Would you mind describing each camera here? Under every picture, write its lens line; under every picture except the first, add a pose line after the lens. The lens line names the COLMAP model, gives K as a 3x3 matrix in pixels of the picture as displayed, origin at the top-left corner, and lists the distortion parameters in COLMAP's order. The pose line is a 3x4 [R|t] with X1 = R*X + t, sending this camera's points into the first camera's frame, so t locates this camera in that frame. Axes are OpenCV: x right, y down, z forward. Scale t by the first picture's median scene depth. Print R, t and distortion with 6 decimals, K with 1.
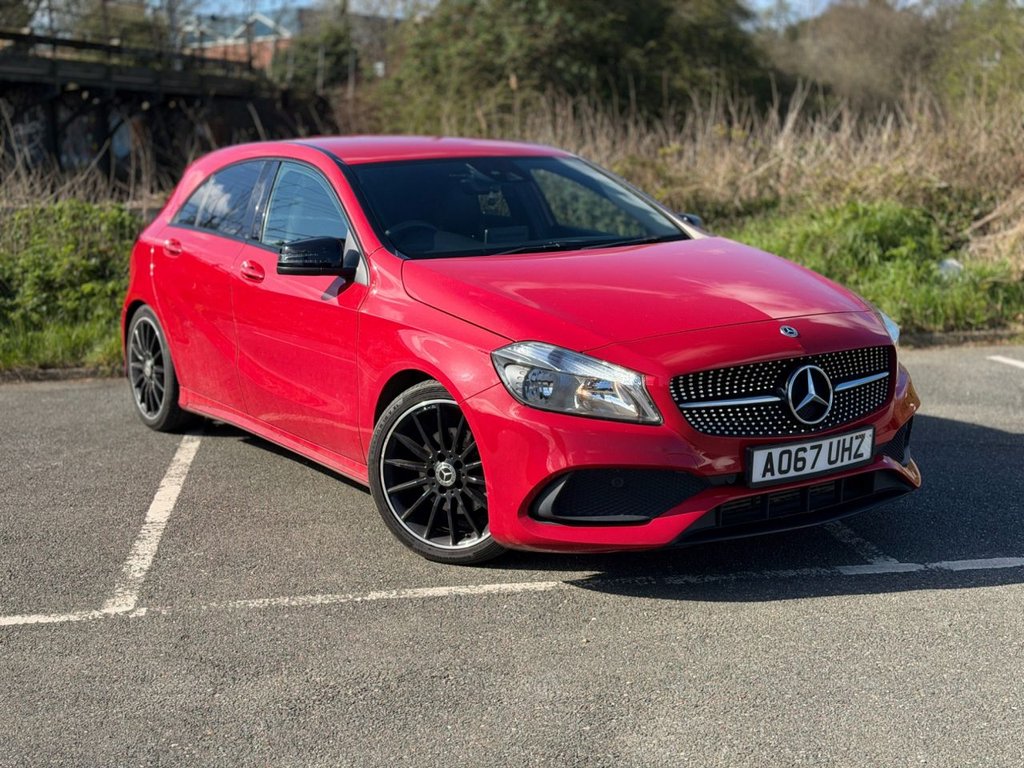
lens RADIAL K [[1423.1, 0, 519.8], [0, 1423.1, 389.7], [0, 0, 1]] dist [0.121702, 0.000000]
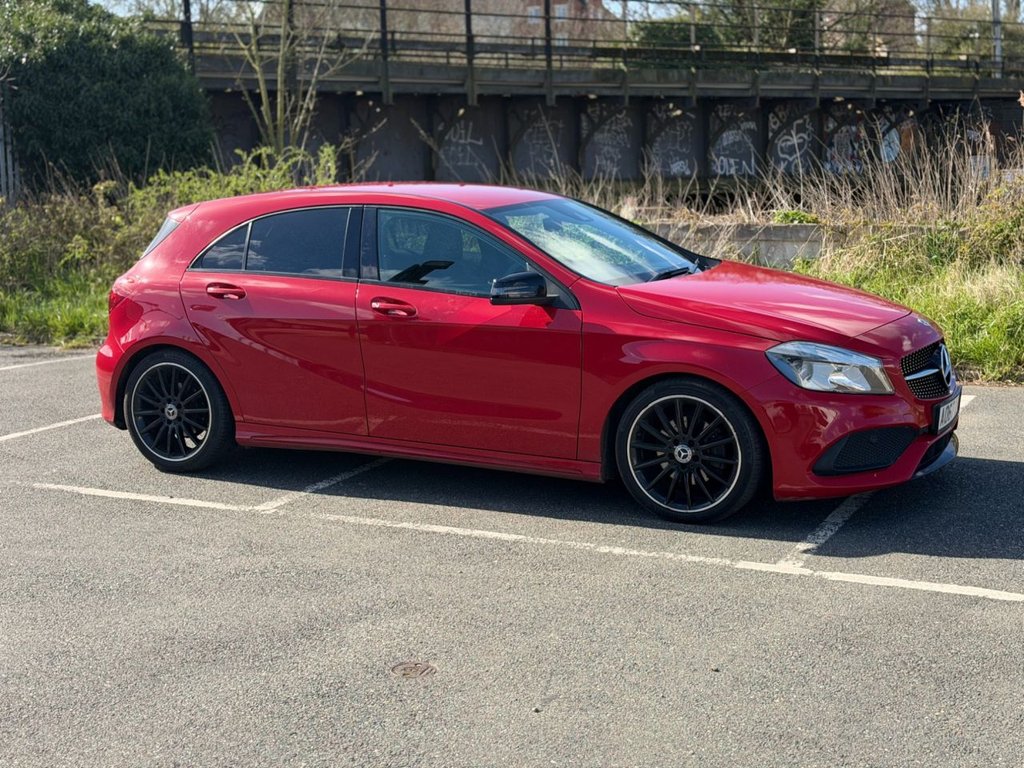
lens RADIAL K [[1423.1, 0, 498.4], [0, 1423.1, 383.1], [0, 0, 1]] dist [0.121702, 0.000000]
pose [[0.816096, 0.086275, -0.571440, 0.728783], [-0.087387, 0.995847, 0.025550, -0.034383], [0.571271, 0.029085, 0.820246, -0.077230]]
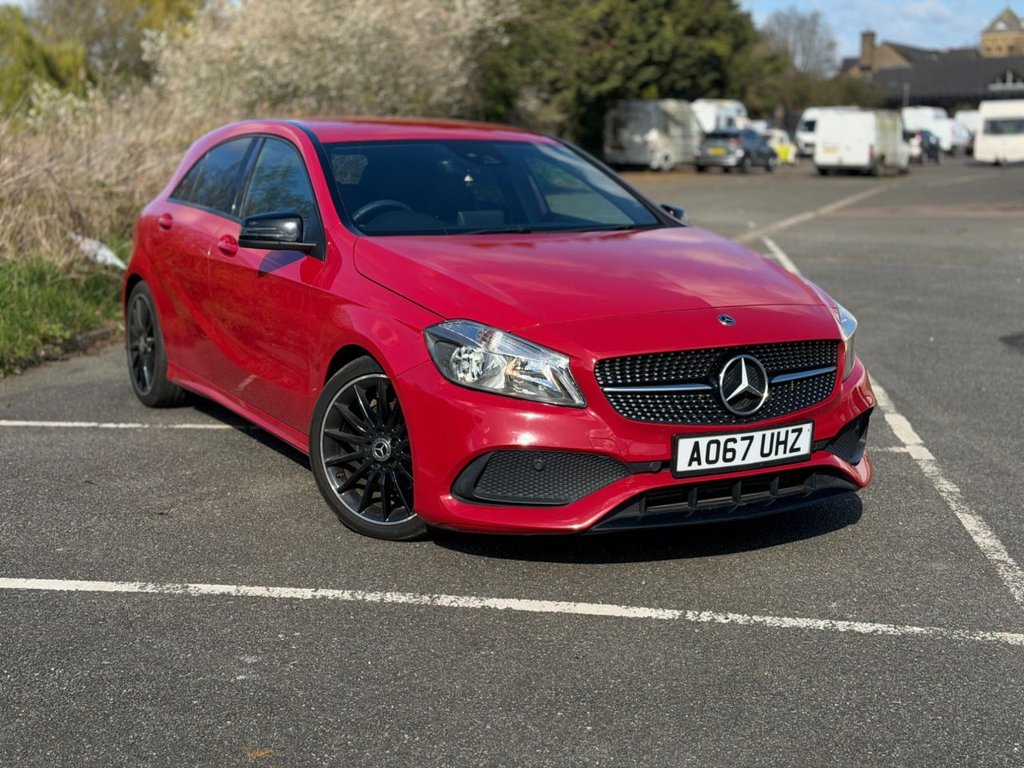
lens RADIAL K [[1423.1, 0, 524.7], [0, 1423.1, 387.3], [0, 0, 1]] dist [0.121702, 0.000000]
pose [[0.997312, 0.041465, -0.060417, 0.109876], [-0.041798, 0.999117, -0.004259, 0.015227], [0.060187, 0.006773, 0.998164, 0.014373]]
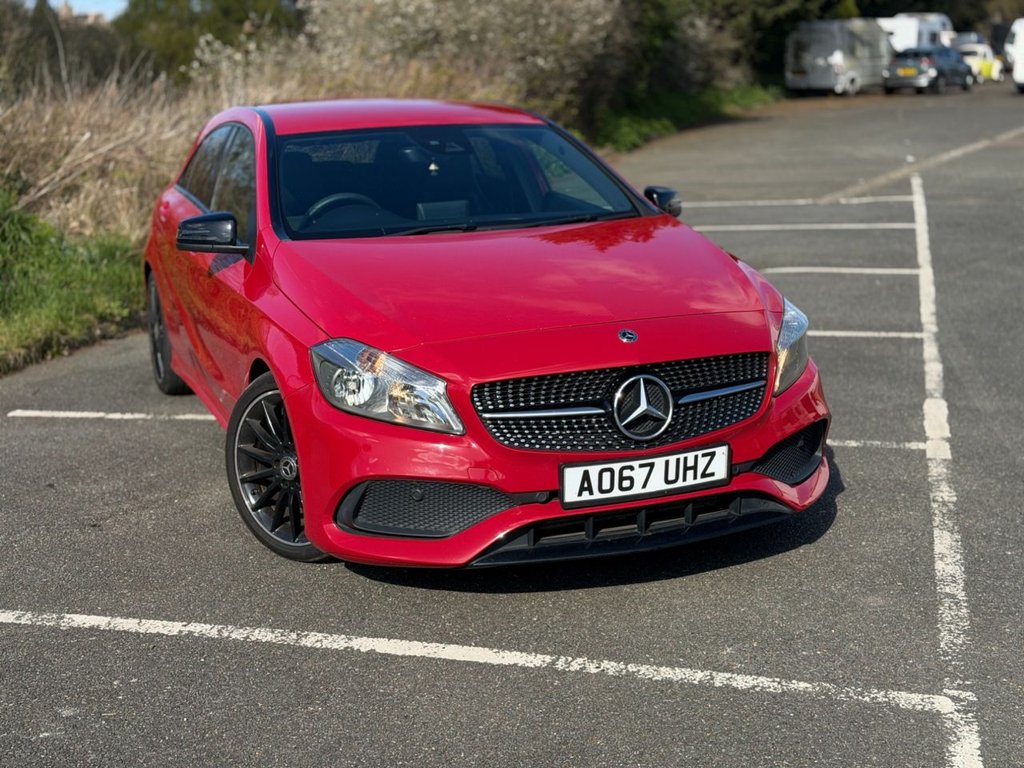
lens RADIAL K [[1423.1, 0, 510.5], [0, 1423.1, 385.2], [0, 0, 1]] dist [0.121702, 0.000000]
pose [[0.977340, 0.041190, -0.207630, 0.300391], [-0.031677, 0.998299, 0.048939, -0.050607], [0.209293, -0.041253, 0.976982, 0.100376]]
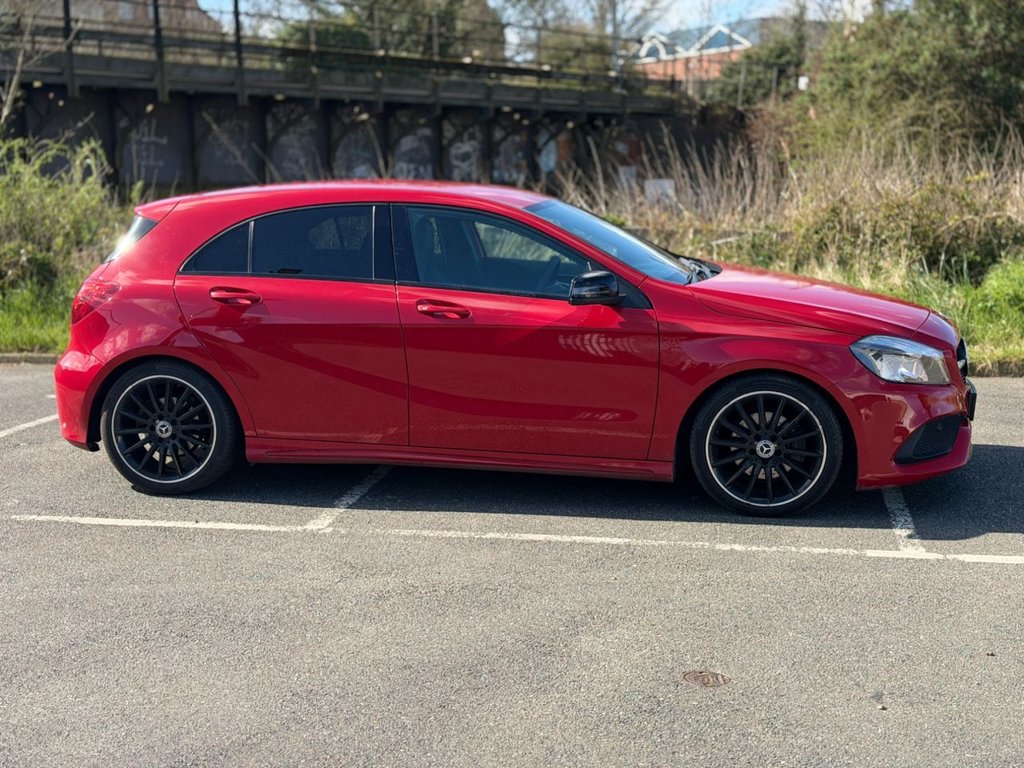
lens RADIAL K [[1423.1, 0, 503.1], [0, 1423.1, 399.3], [0, 0, 1]] dist [0.121702, 0.000000]
pose [[0.946790, 0.060442, -0.316126, 0.311395], [-0.060027, 0.998135, 0.011059, 0.002767], [0.316205, 0.008506, 0.948653, -0.244590]]
